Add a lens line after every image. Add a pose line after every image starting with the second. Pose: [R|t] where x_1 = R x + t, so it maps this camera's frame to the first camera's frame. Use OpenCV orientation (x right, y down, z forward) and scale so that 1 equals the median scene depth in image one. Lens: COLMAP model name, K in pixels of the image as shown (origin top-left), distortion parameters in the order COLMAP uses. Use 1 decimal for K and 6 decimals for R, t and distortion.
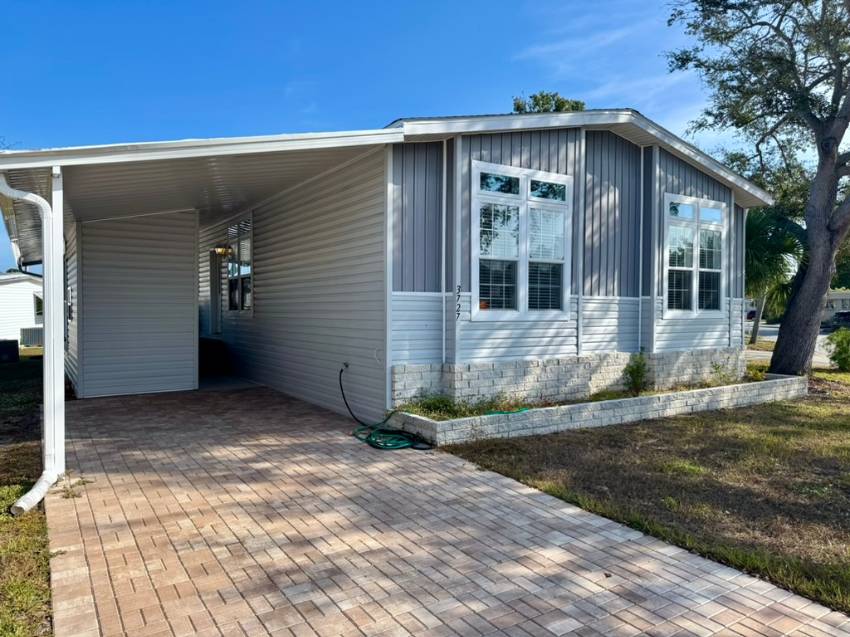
lens RADIAL K [[600.1, 0, 418.4], [0, 600.1, 319.9], [0, 0, 1]] dist [0.035192, -0.038559]
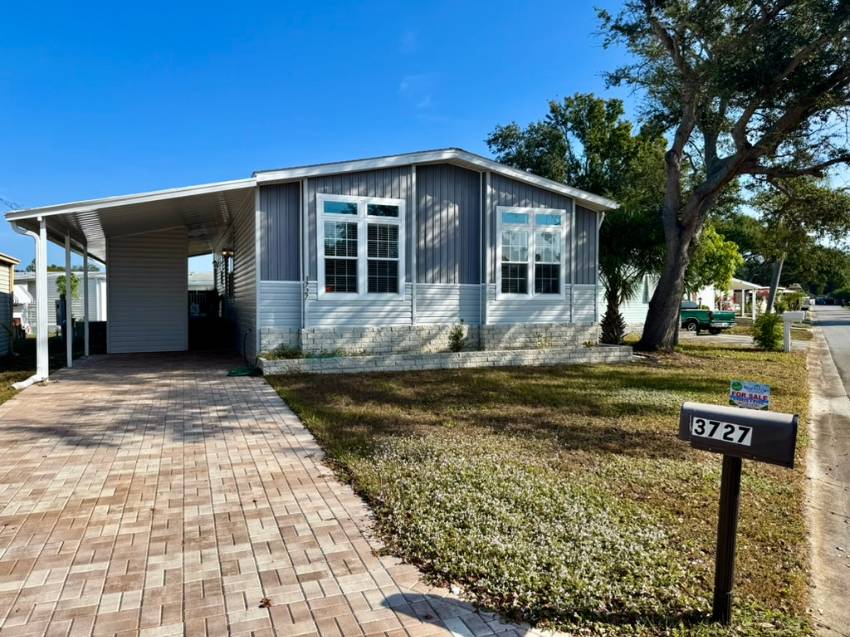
lens RADIAL K [[600.1, 0, 422.3], [0, 600.1, 317.9], [0, 0, 1]] dist [0.035192, -0.038559]
pose [[0.983035, 0.002691, -0.183401, 0.558884], [-0.000527, 0.999930, 0.011846, 0.025565], [0.183420, -0.011548, 0.982967, -0.393474]]
